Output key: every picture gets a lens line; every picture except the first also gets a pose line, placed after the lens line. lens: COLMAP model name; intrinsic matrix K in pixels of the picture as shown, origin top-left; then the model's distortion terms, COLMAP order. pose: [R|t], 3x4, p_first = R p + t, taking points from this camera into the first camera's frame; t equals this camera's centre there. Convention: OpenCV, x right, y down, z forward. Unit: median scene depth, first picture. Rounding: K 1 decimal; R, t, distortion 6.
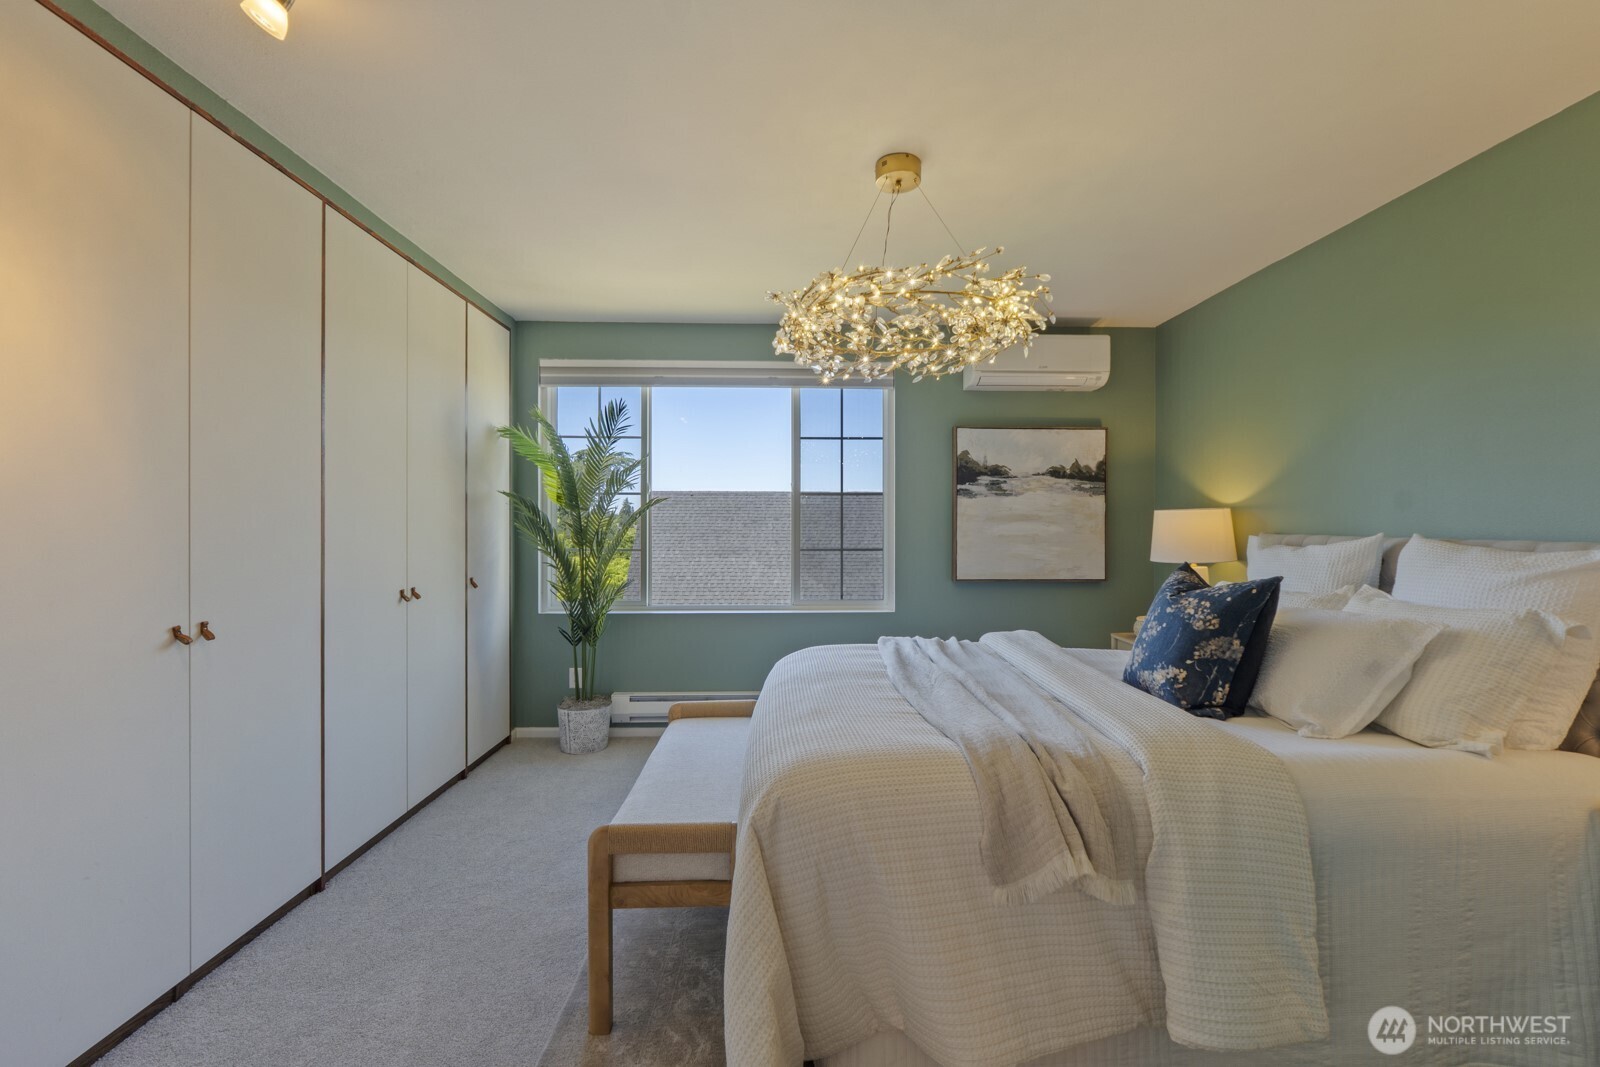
lens RADIAL K [[671.3, 0, 808.1], [0, 671.3, 532.7], [0, 0, 1]] dist [-0.000919, -0.000083]
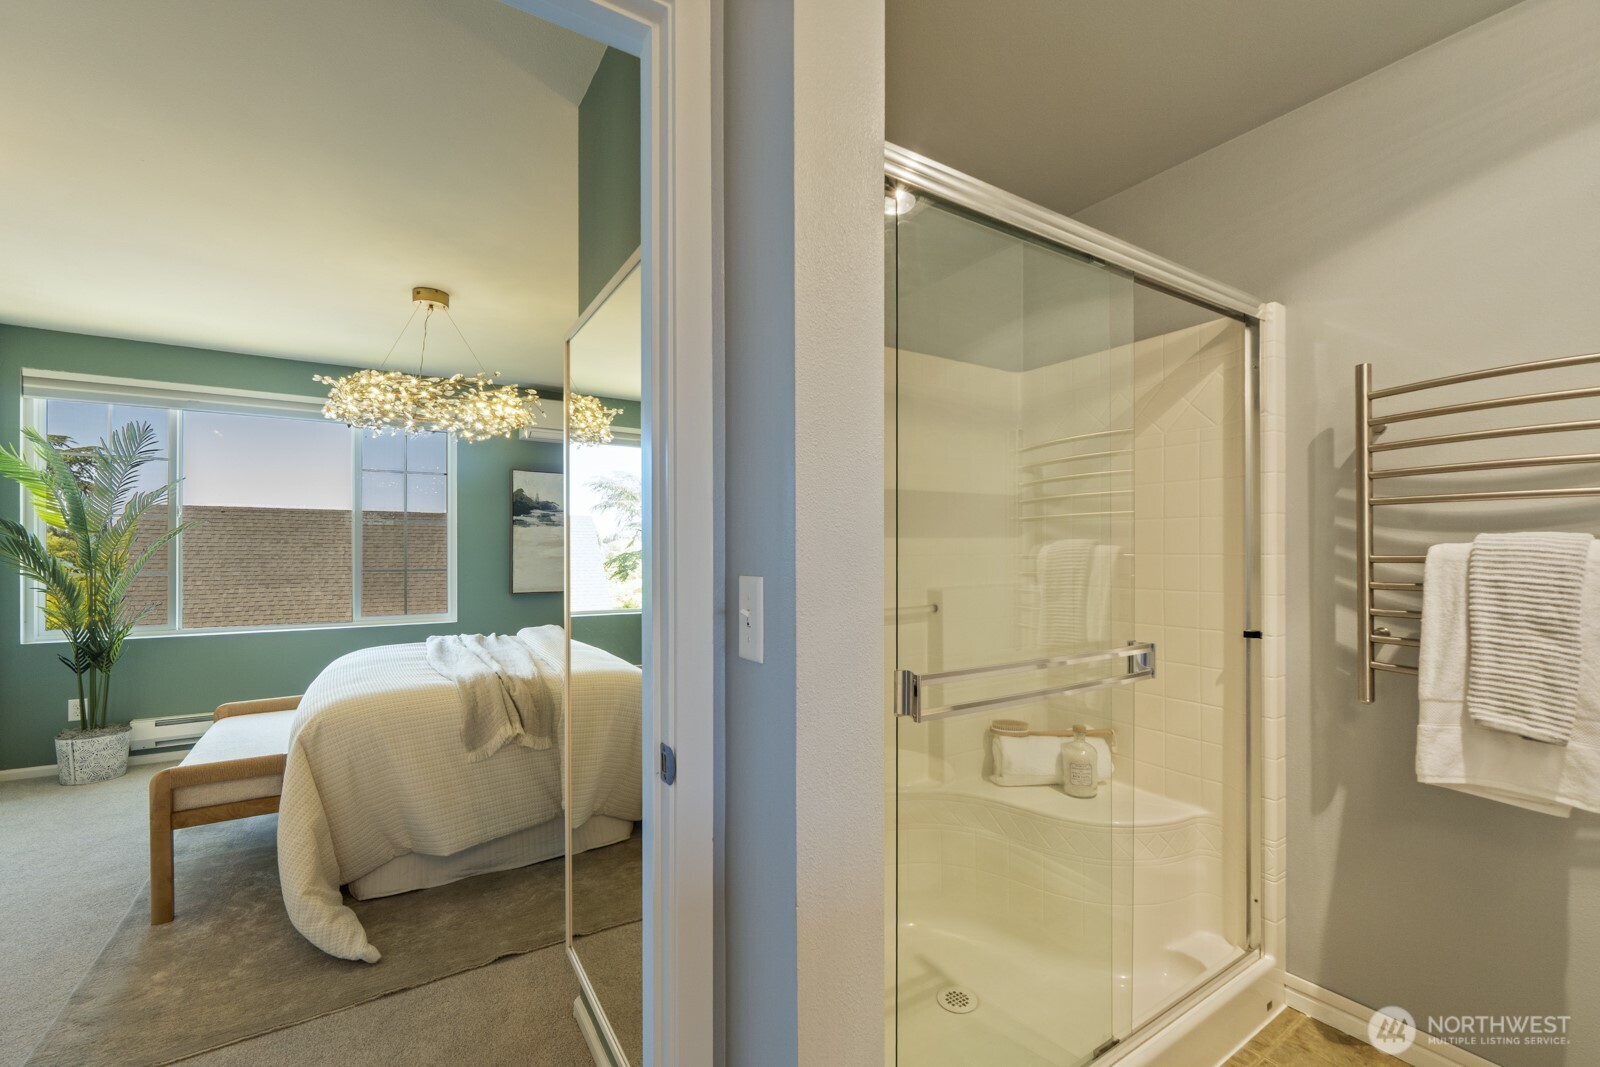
lens RADIAL K [[677.1, 0, 819.7], [0, 677.1, 553.4], [0, 0, 1]] dist [-0.012187, 0.000758]
pose [[0.848068, -0.001996, 0.529883, 0.058180], [0.004565, 0.999983, -0.003539, 0.005682], [-0.529867, 0.005420, 0.848063, -0.482834]]
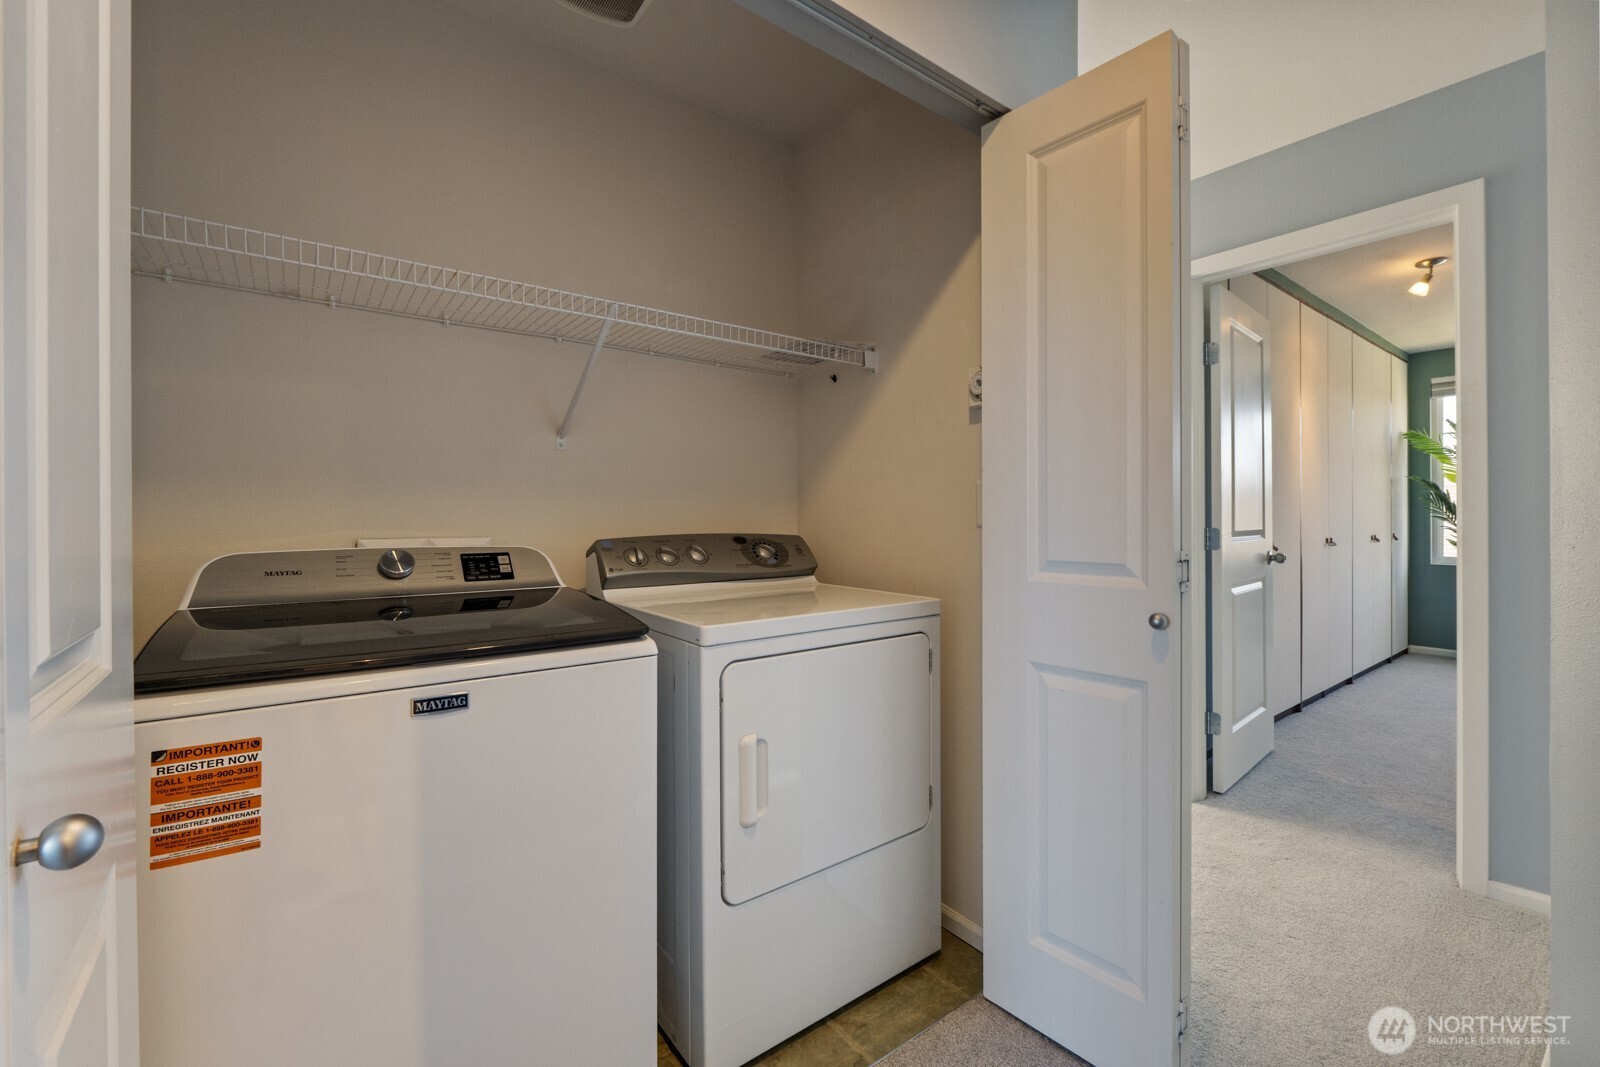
lens RADIAL K [[678.3, 0, 798.2], [0, 678.3, 519.9], [0, 0, 1]] dist [0.000212, -0.000041]
pose [[0.589935, -0.004903, -0.807436, -0.062056], [-0.001779, 0.999971, -0.007372, 0.058483], [0.807449, 0.005786, 0.589909, -1.184570]]
